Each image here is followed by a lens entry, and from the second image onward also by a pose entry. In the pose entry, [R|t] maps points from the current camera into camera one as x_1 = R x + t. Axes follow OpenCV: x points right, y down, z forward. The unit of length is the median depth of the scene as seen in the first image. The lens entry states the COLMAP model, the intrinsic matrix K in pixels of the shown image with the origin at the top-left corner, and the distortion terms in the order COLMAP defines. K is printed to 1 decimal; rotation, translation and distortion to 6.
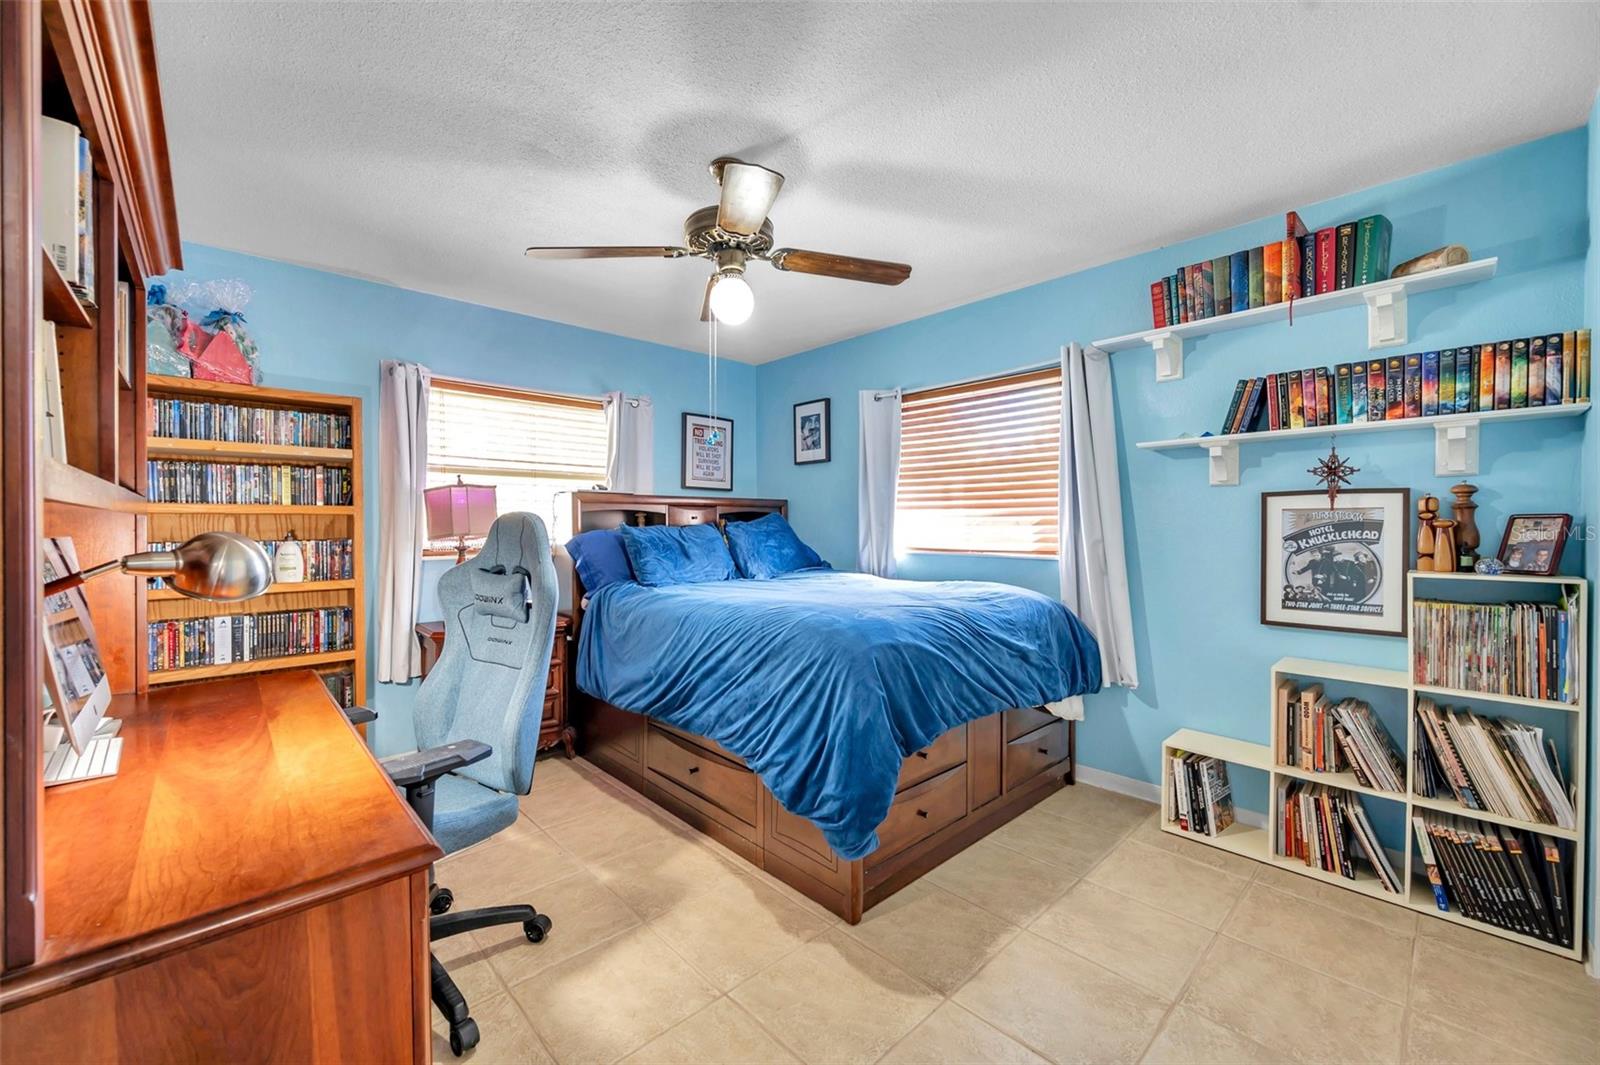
lens RADIAL K [[631.1, 0, 799.5], [0, 631.1, 530.4], [0, 0, 1]] dist [-0.002262, -0.000627]
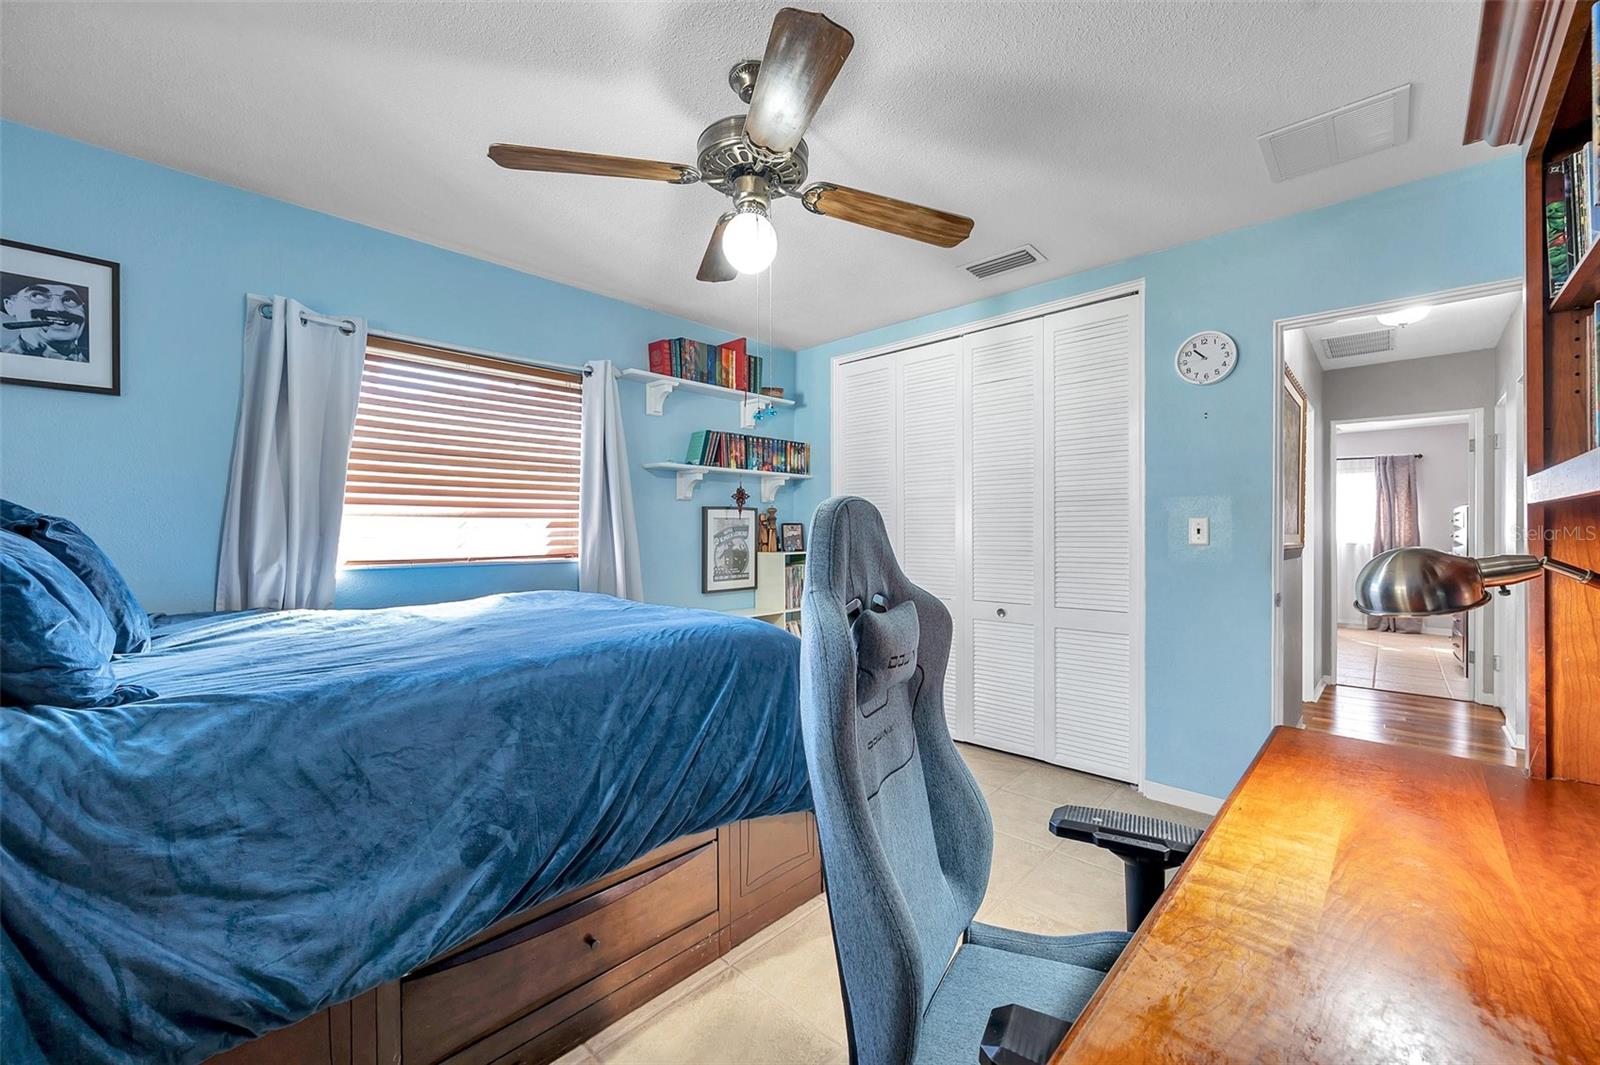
lens RADIAL K [[631.1, 0, 792.8], [0, 631.1, 528.1], [0, 0, 1]] dist [-0.002262, -0.000627]
pose [[-0.043377, 0.002790, 0.999055, -0.841758], [0.006622, 0.999975, -0.002505, -0.003079], [-0.999037, 0.006507, -0.043395, 0.916720]]
